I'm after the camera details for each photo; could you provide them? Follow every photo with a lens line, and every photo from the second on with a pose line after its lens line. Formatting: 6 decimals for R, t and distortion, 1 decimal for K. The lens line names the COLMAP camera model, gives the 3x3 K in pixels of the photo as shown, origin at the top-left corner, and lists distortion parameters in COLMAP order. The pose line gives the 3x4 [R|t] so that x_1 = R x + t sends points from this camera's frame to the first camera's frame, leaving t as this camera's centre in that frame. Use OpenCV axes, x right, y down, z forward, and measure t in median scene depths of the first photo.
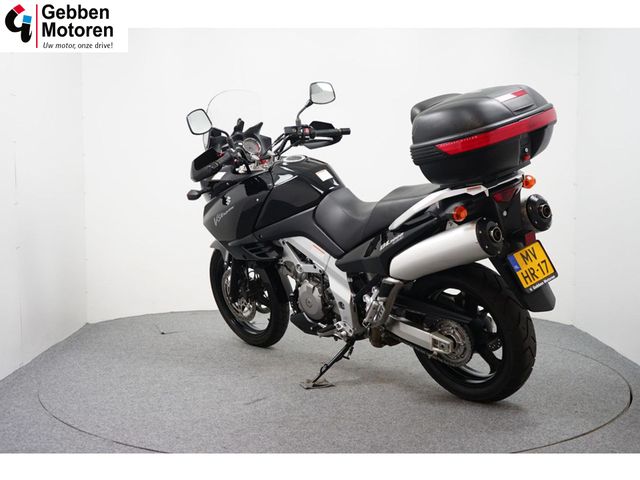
lens RADIAL K [[864.6, 0, 320.0], [0, 864.6, 240.0], [0, 0, 1]] dist [-0.009721, -0.009751]
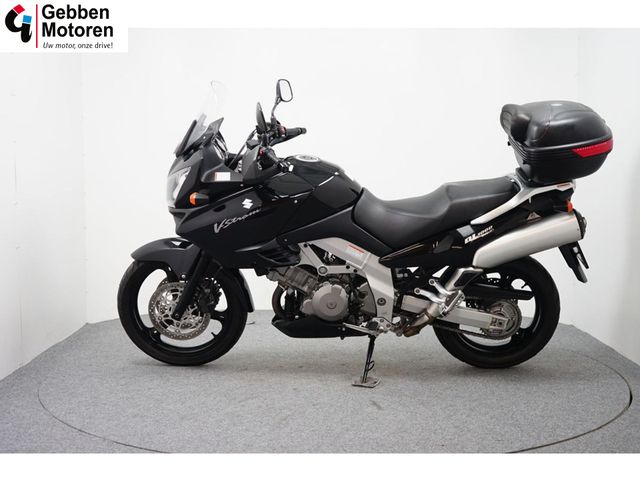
lens RADIAL K [[864.6, 0, 320.0], [0, 864.6, 240.0], [0, 0, 1]] dist [-0.009721, -0.009751]
pose [[0.705838, -0.059874, 0.705838, -0.744606], [0.058936, 0.997930, 0.025715, -0.028149], [-0.705917, 0.023449, 0.707906, 0.318838]]
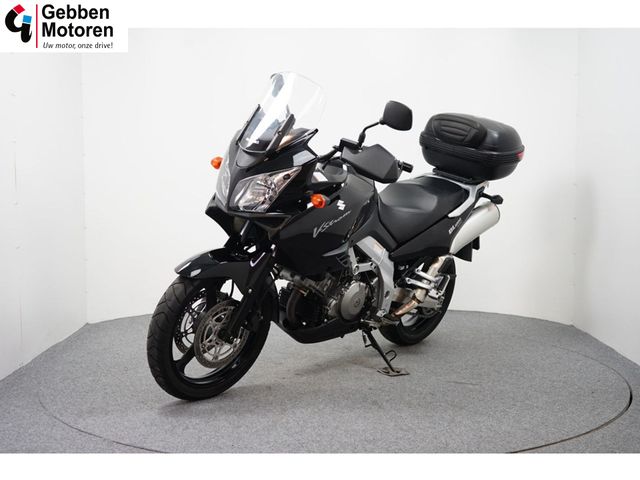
lens RADIAL K [[864.6, 0, 320.0], [0, 864.6, 240.0], [0, 0, 1]] dist [-0.009721, -0.009751]
pose [[-0.130560, -0.080510, 0.988166, -1.031310], [0.077196, 0.992846, 0.091091, -0.097723], [-0.988431, 0.088175, -0.123411, 1.203893]]
